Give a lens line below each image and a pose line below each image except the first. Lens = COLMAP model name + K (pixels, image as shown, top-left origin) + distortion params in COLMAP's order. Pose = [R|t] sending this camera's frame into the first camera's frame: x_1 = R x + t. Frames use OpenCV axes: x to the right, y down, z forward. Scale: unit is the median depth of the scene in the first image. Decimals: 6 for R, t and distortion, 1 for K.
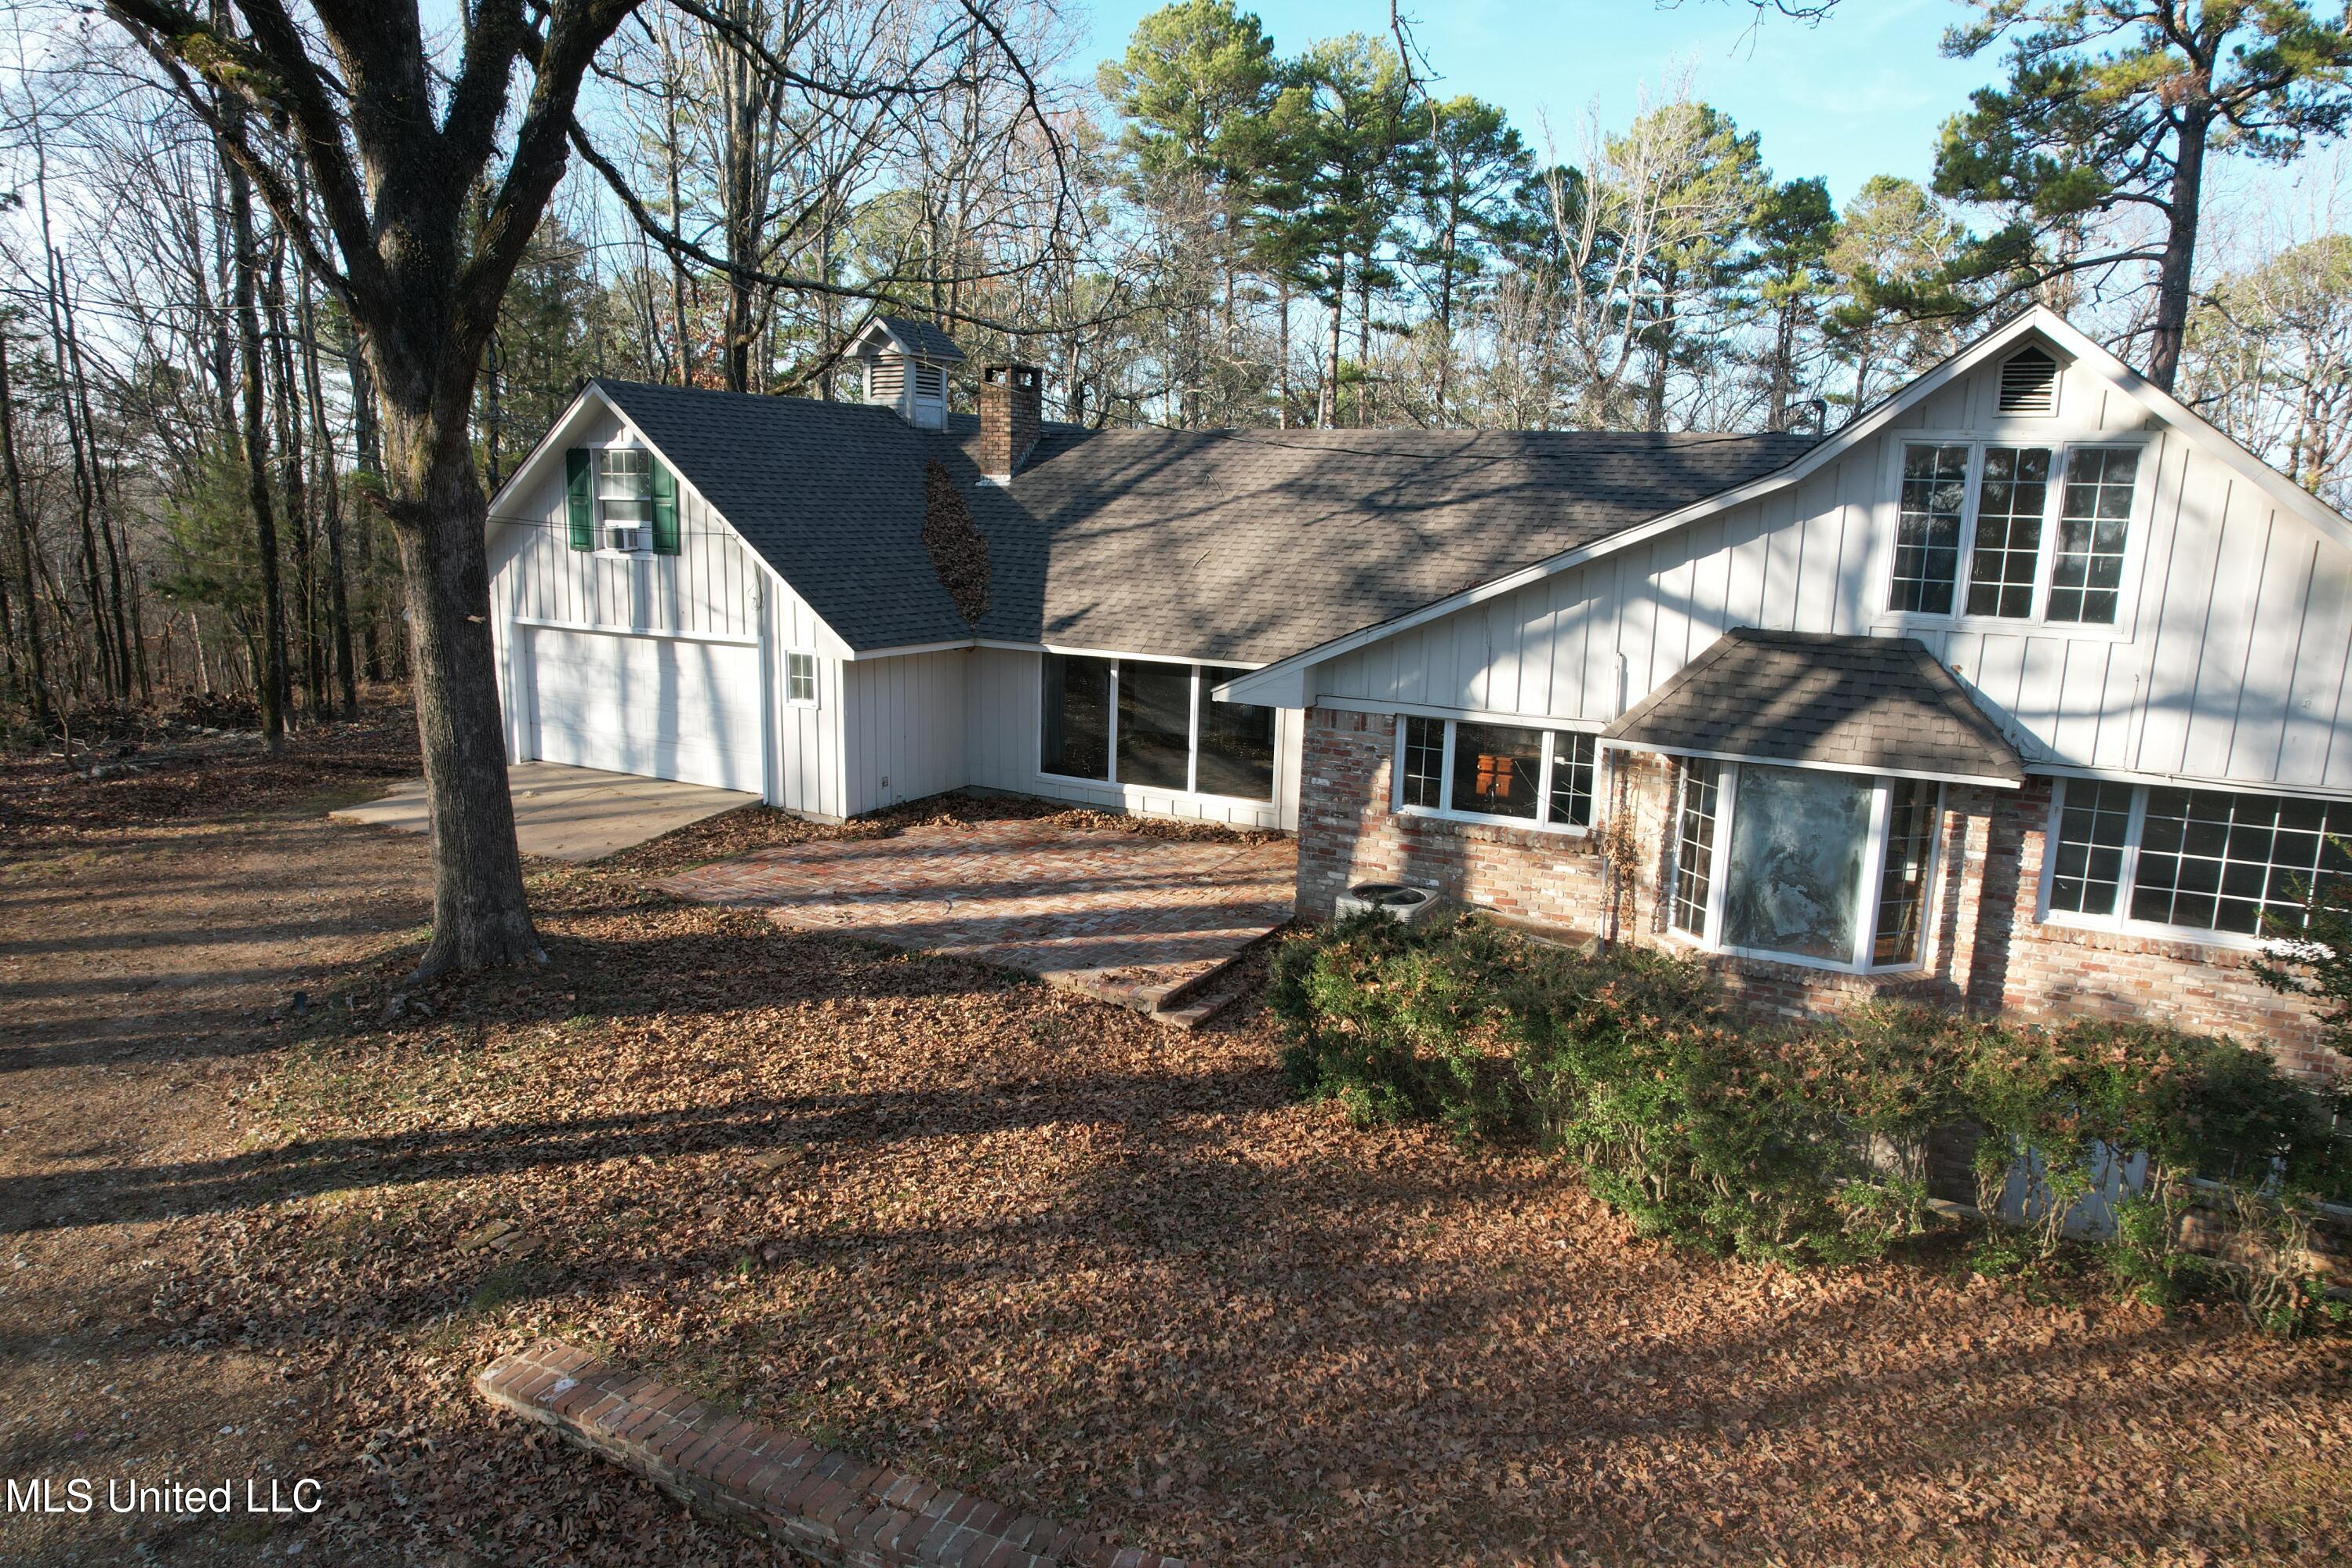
lens RADIAL K [[1482.4, 0, 1184.4], [0, 1482.4, 794.6], [0, 0, 1]] dist [-0.070996, 0.068970]
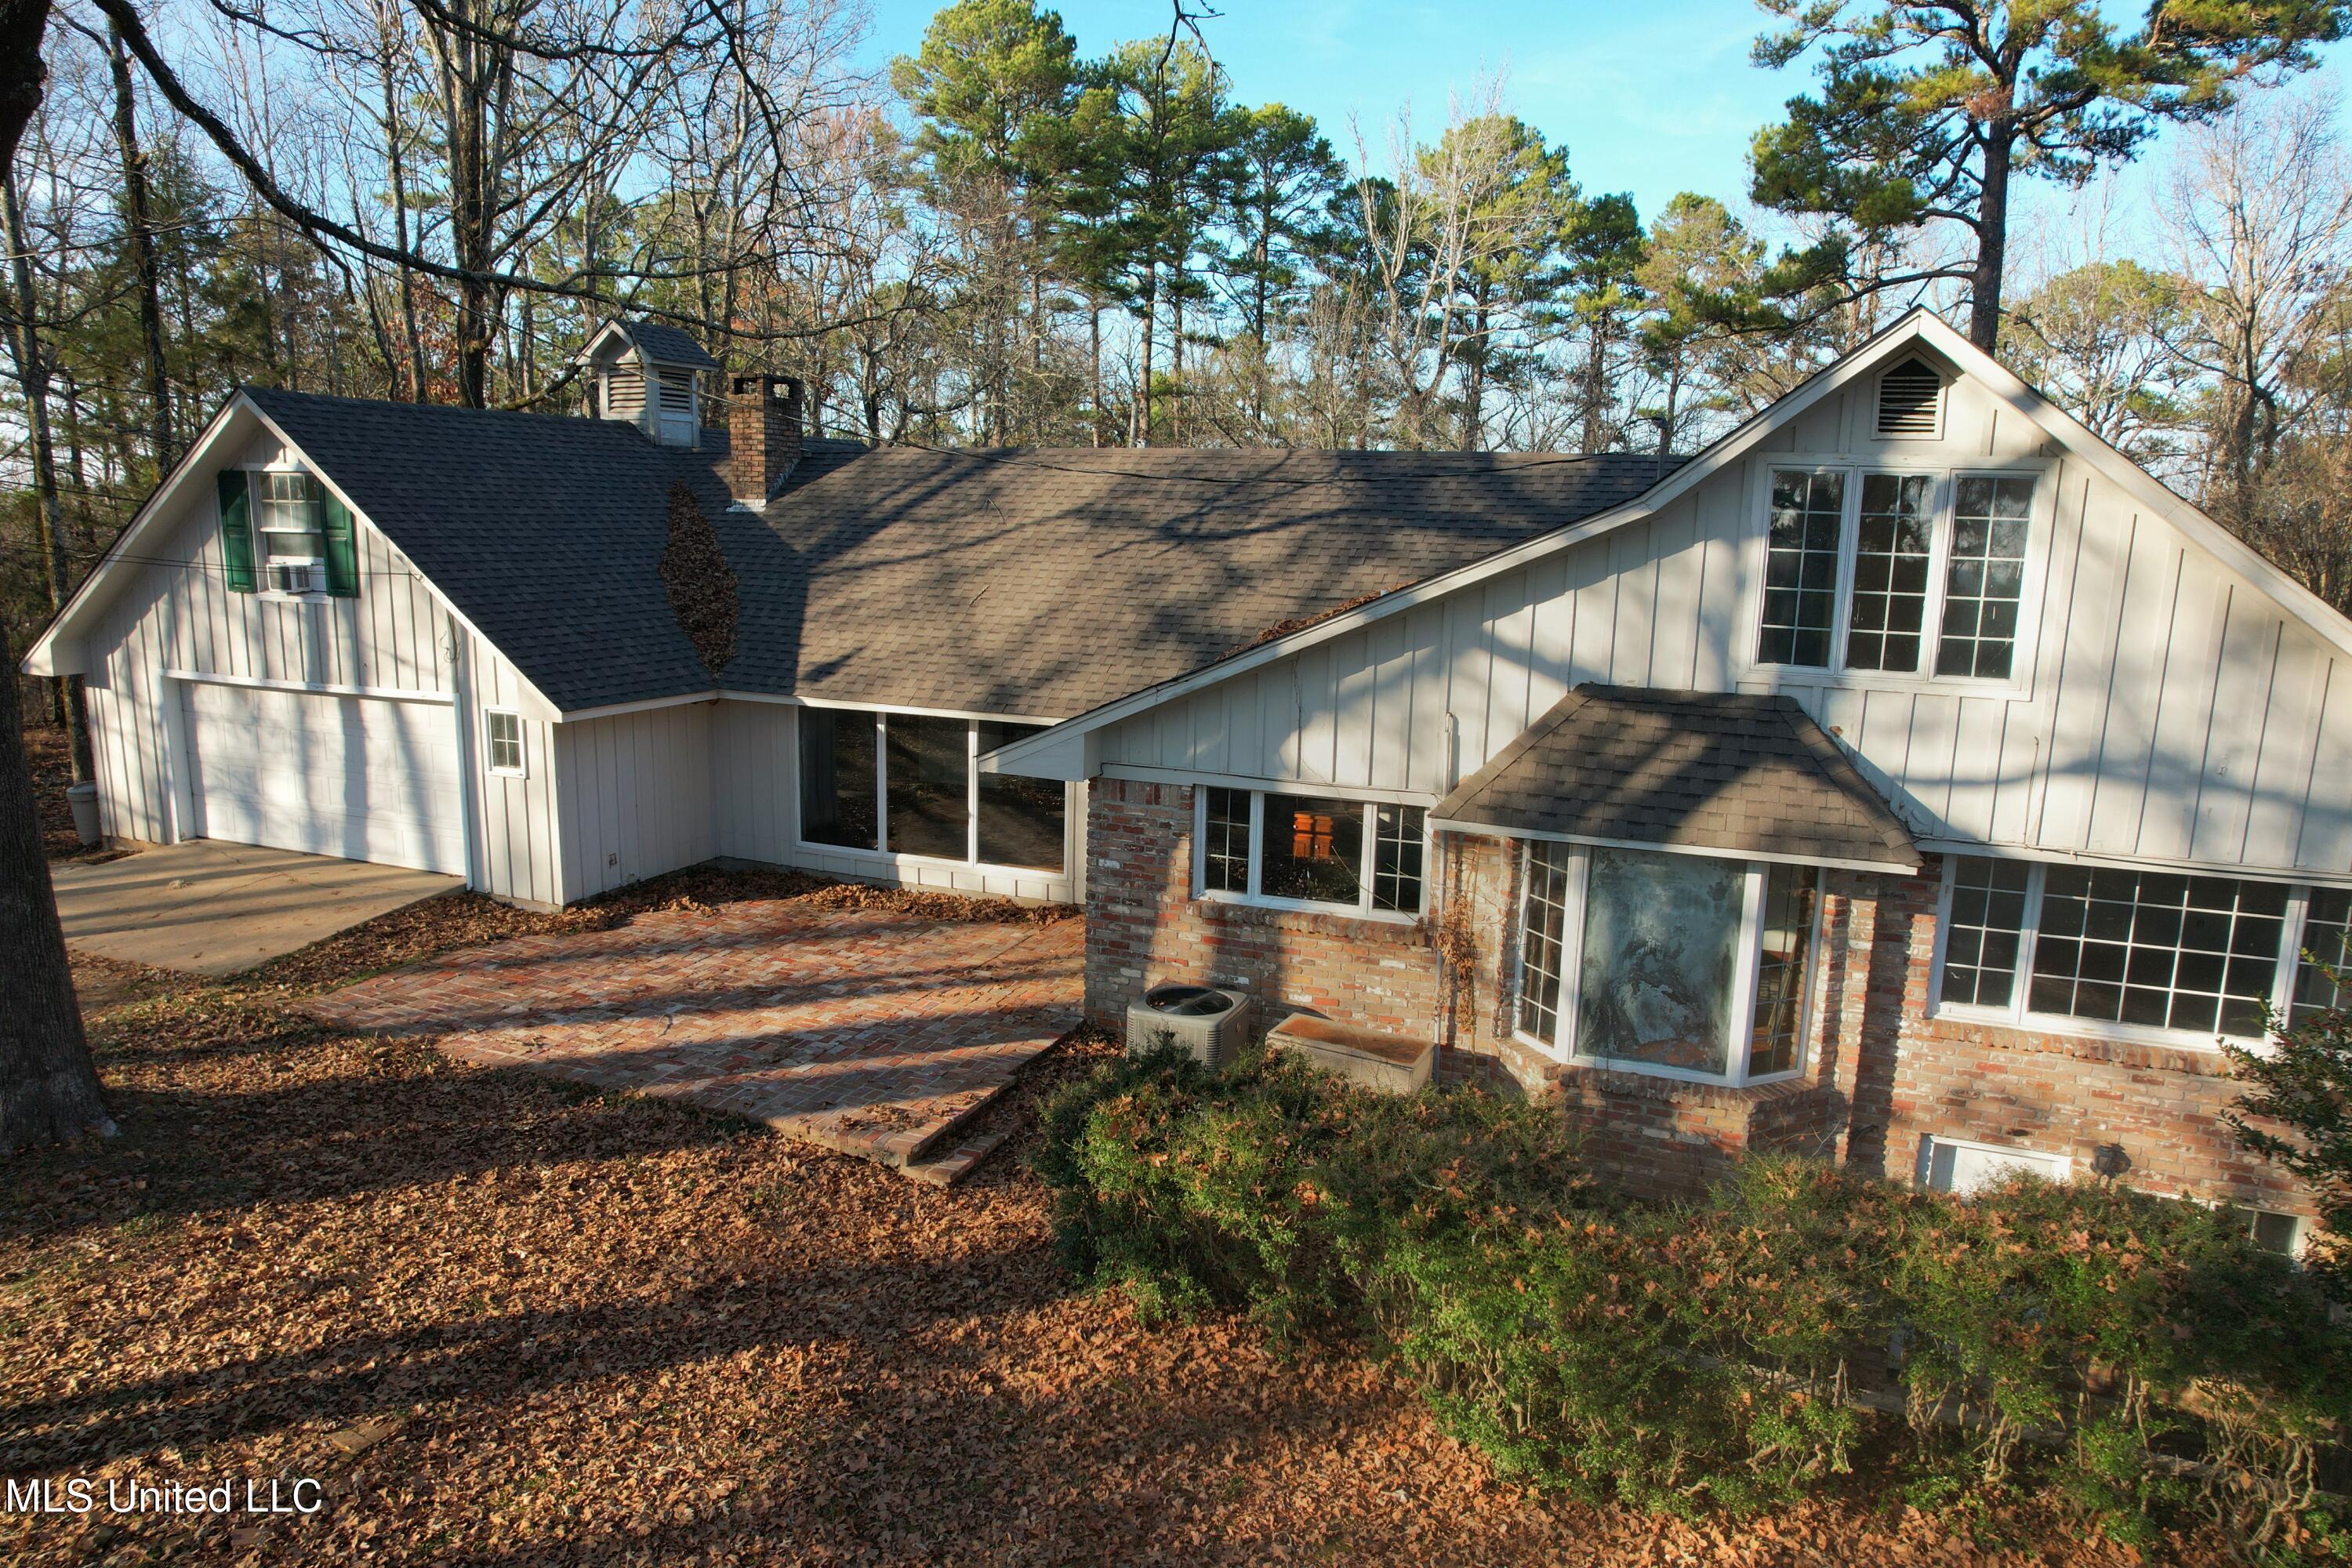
lens RADIAL K [[1438.5, 0, 1176.0], [0, 1438.5, 784.0], [0, 0, 1]] dist [-0.063893, 0.053205]
pose [[0.994294, -0.022065, 0.104365, 0.045507], [0.022878, 0.999716, -0.006602, -0.049047], [-0.104190, 0.008953, 0.994517, 0.174889]]
